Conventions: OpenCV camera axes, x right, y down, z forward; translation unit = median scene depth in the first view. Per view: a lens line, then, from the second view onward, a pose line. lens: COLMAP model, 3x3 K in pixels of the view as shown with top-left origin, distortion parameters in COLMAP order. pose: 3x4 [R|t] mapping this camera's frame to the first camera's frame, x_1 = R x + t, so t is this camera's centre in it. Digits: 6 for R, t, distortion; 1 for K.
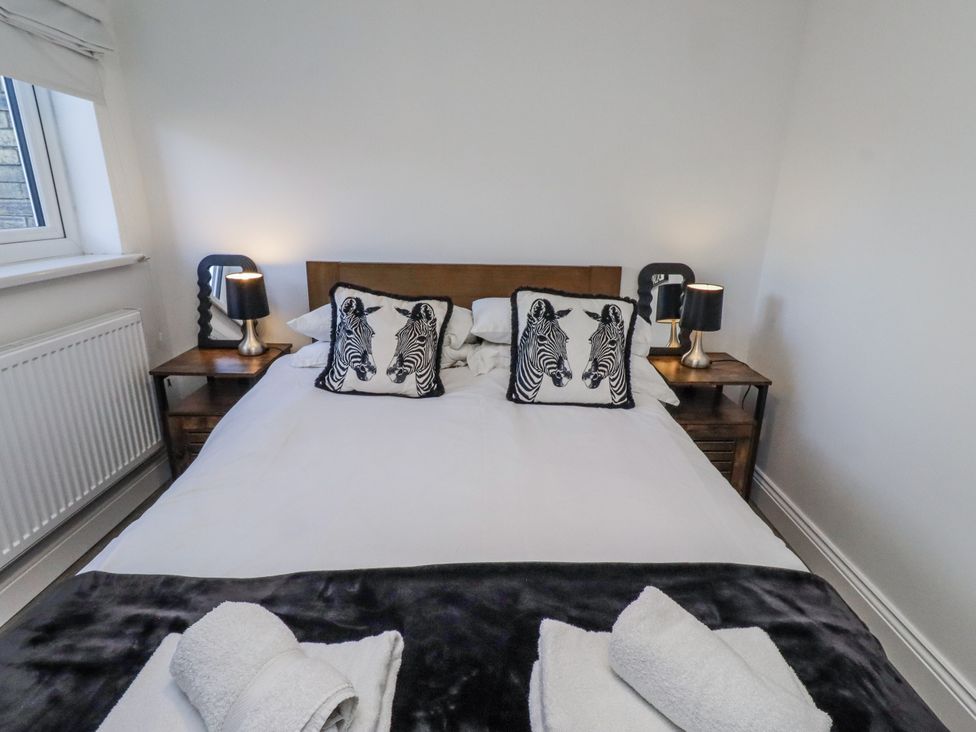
lens RADIAL K [[506.1, 0, 496.0], [0, 506.1, 349.7], [0, 0, 1]] dist [0.001226, -0.001265]
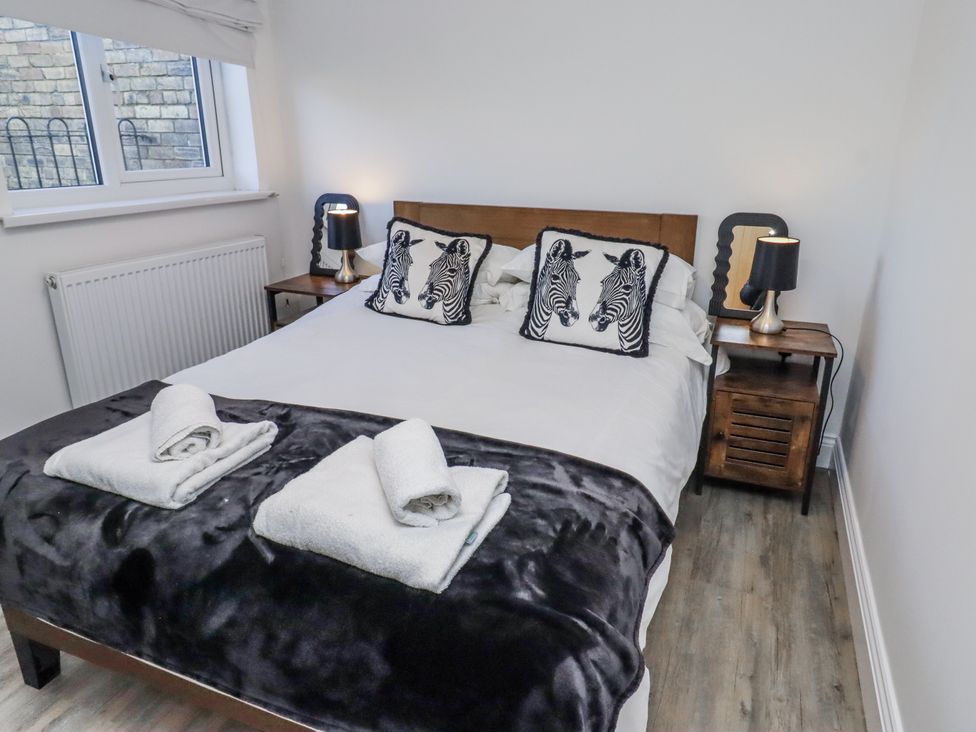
lens RADIAL K [[646.5, 0, 515.4], [0, 646.5, 349.0], [0, 0, 1]] dist [-0.001300, -0.000398]
pose [[0.921157, 0.108124, -0.373870, 0.507672], [-0.103637, 0.994095, 0.032150, 0.085425], [0.375138, 0.009132, 0.926924, -0.229956]]
